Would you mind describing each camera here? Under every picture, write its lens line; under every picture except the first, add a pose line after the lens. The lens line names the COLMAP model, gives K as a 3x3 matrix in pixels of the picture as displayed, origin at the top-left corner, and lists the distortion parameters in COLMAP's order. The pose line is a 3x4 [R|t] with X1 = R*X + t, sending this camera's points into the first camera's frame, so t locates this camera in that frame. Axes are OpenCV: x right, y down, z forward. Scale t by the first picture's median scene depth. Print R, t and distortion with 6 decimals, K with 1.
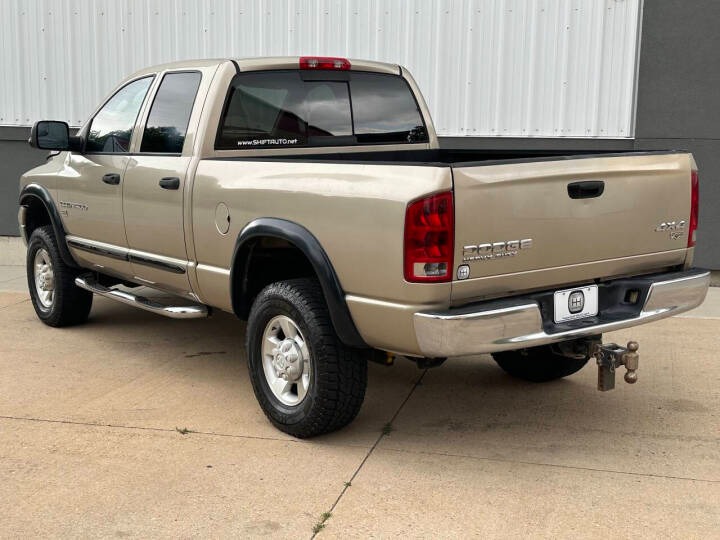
lens RADIAL K [[996.2, 0, 365.3], [0, 996.2, 268.3], [0, 0, 1]] dist [0.122392, -0.055830]
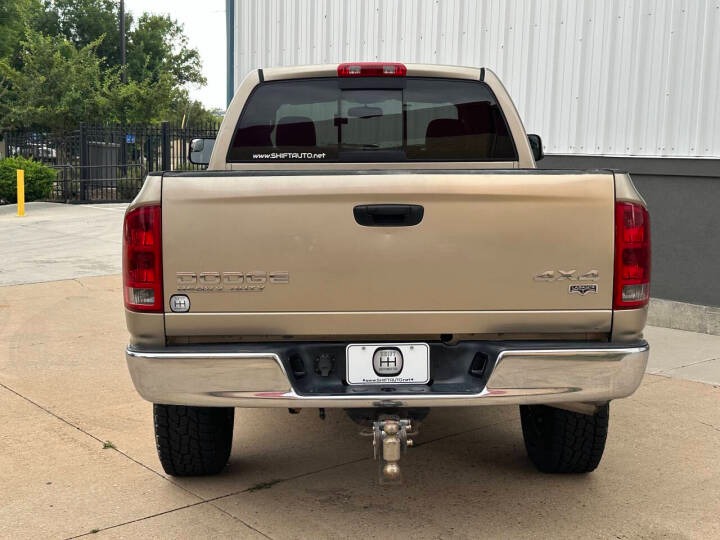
lens RADIAL K [[996.2, 0, 365.3], [0, 996.2, 268.3], [0, 0, 1]] dist [0.122392, -0.055830]
pose [[0.813142, 0.075665, -0.577126, 0.575506], [-0.094076, 0.995563, -0.002024, -0.031205], [0.574412, 0.055940, 0.816653, 0.333067]]
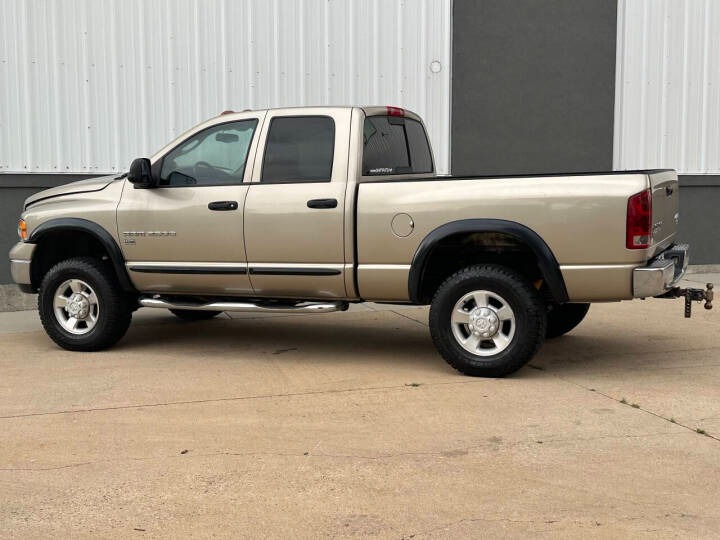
lens RADIAL K [[997.3, 0, 360.0], [0, 997.3, 270.0], [0, 0, 1]] dist [0.133076, -0.099811]
pose [[0.864136, -0.057851, 0.499923, -0.889664], [0.087224, 0.995554, -0.035564, 0.052507], [-0.495642, 0.074338, 0.865340, -0.110291]]
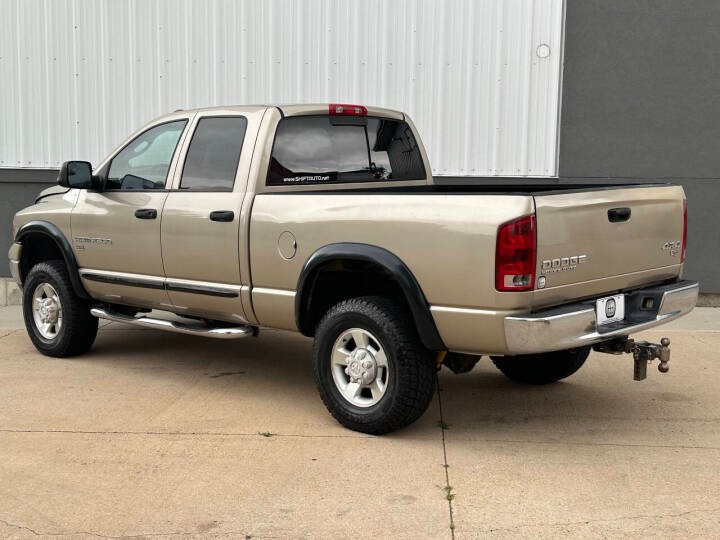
lens RADIAL K [[997.3, 0, 360.0], [0, 997.3, 270.0], [0, 0, 1]] dist [0.133076, -0.099811]
pose [[0.985349, -0.018923, 0.169498, -0.264911], [0.025881, 0.998906, -0.038938, 0.024645], [-0.168576, 0.042755, 0.984761, -0.129534]]
